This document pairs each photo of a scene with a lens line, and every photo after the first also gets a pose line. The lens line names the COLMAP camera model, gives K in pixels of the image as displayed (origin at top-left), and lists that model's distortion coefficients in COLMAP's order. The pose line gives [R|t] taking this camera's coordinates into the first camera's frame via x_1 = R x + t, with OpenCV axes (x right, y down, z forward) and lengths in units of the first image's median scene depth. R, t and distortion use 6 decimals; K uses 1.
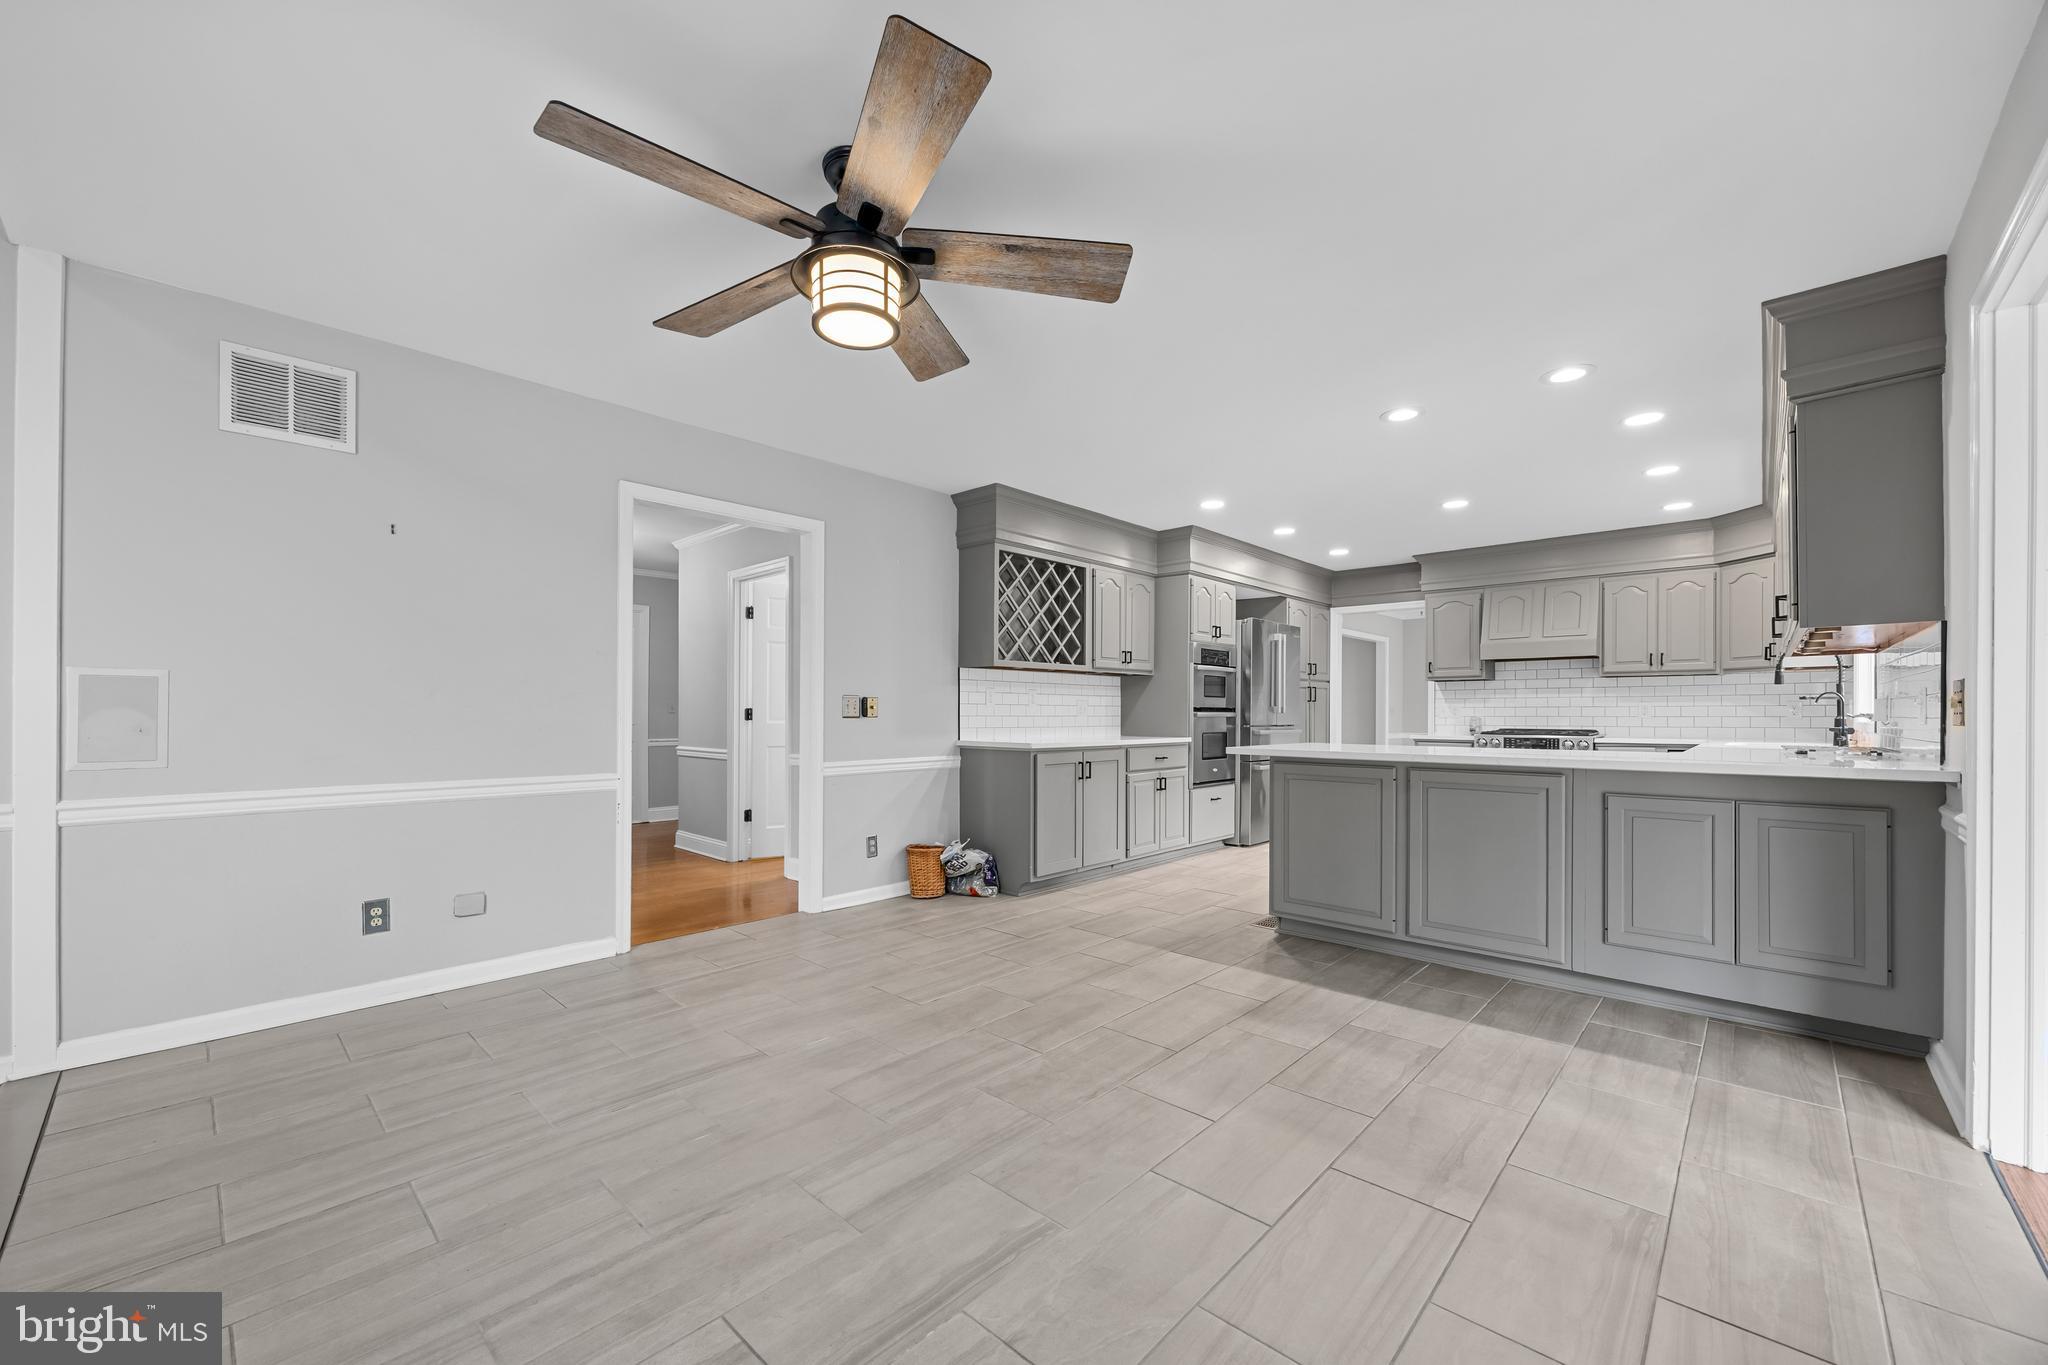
lens RADIAL K [[797.9, 0, 1026.3], [0, 797.9, 716.6], [0, 0, 1]] dist [-0.000631, -0.000021]
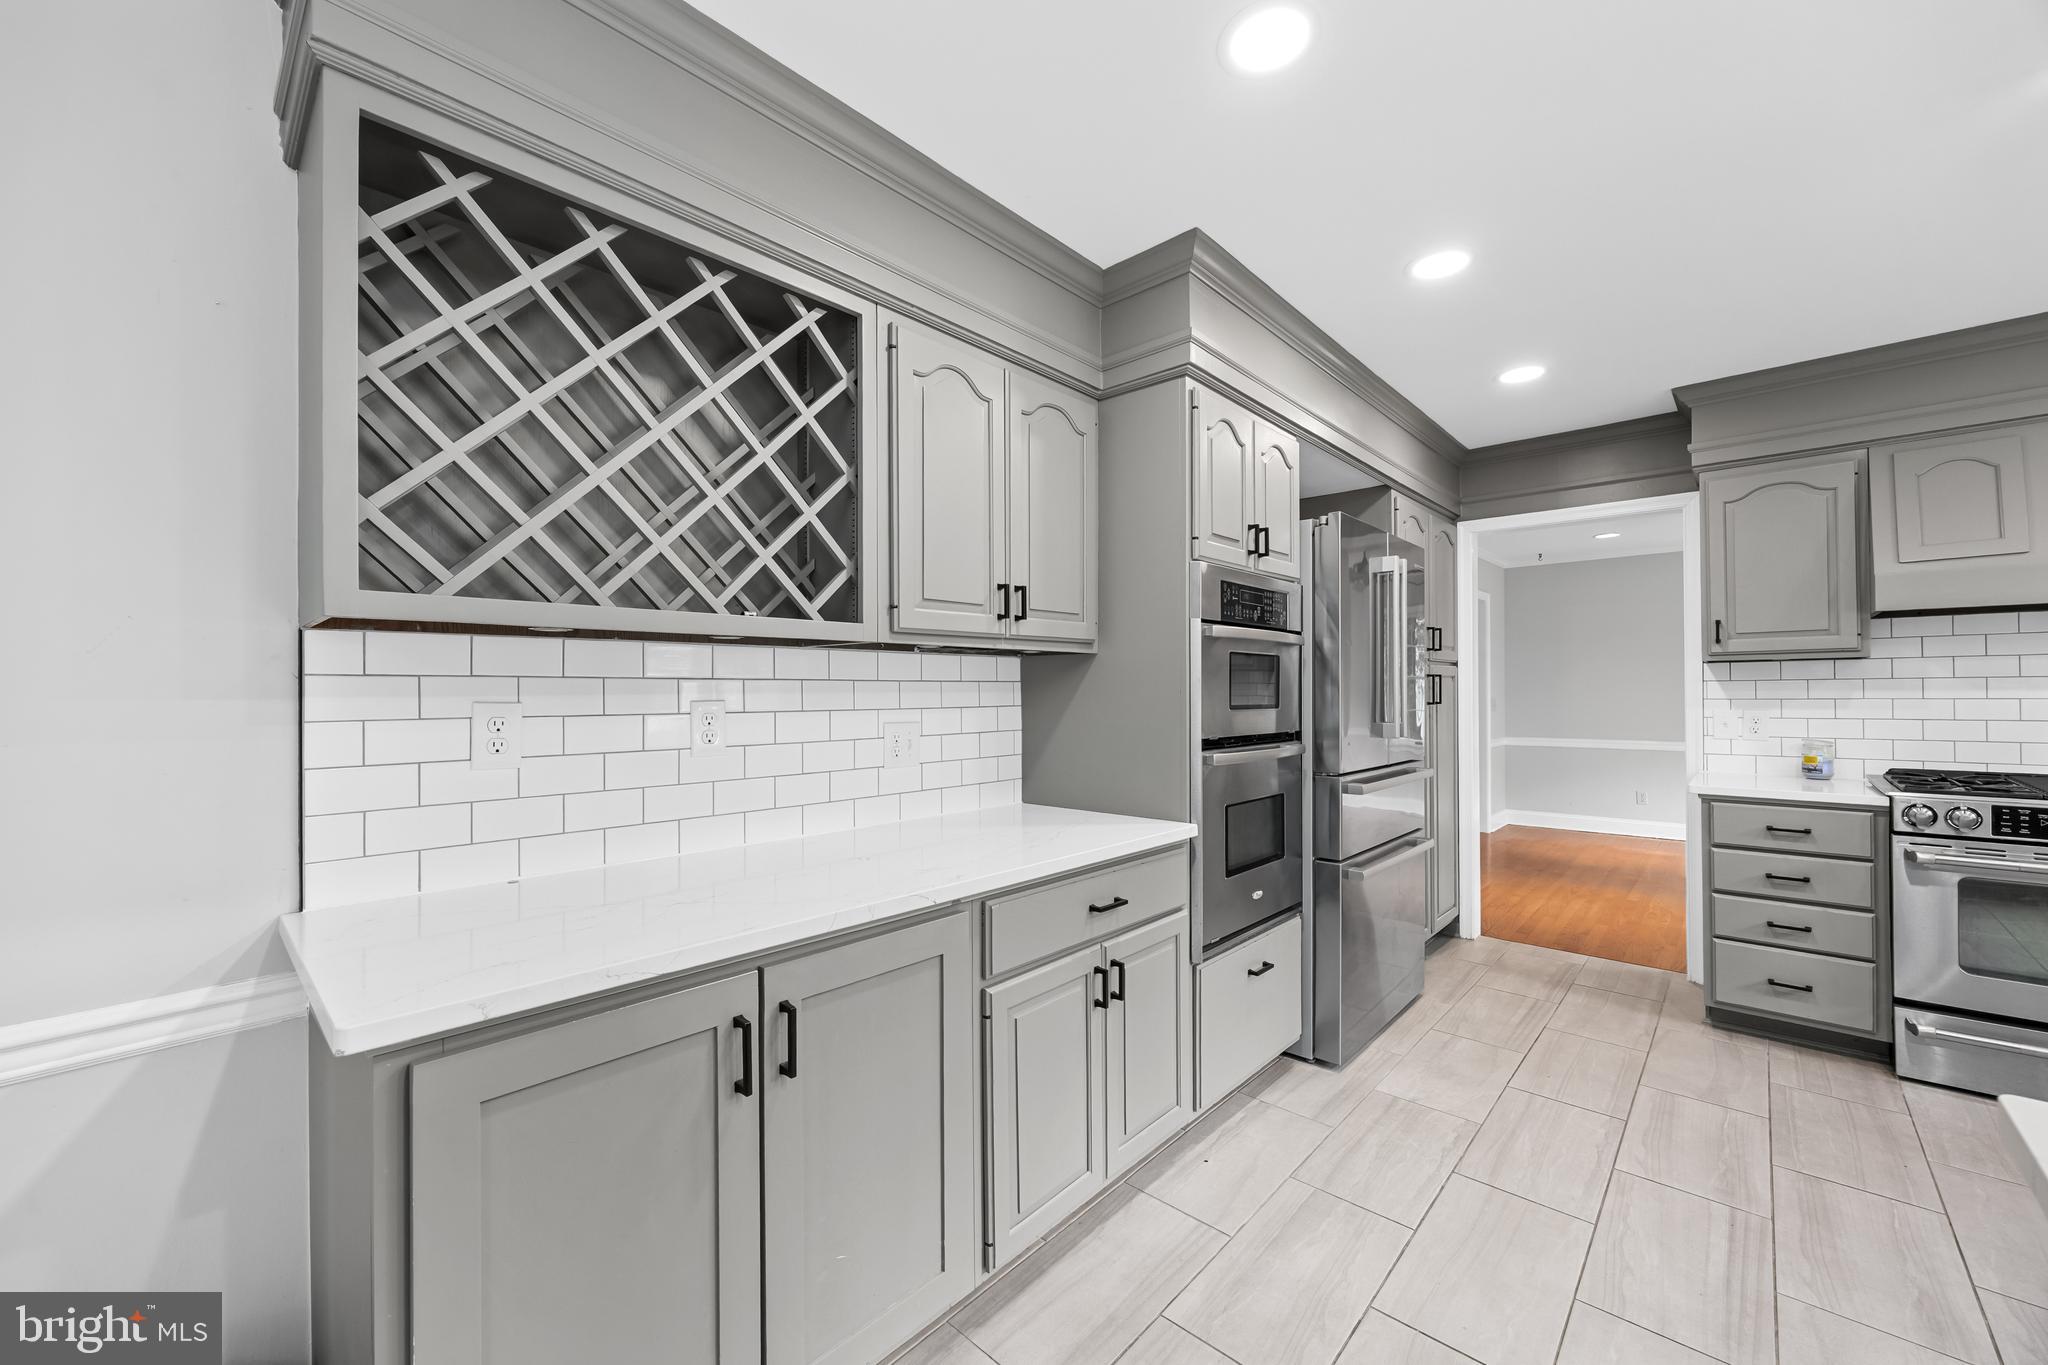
lens RADIAL K [[789.5, 0, 1026.4], [0, 789.5, 687.2], [0, 0, 1]] dist [-0.003342, 0.000343]
pose [[0.999966, -0.007158, 0.004165, 0.125576], [0.007202, 0.999917, -0.010689, -0.032000], [-0.004088, 0.010718, 0.999934, 0.627501]]
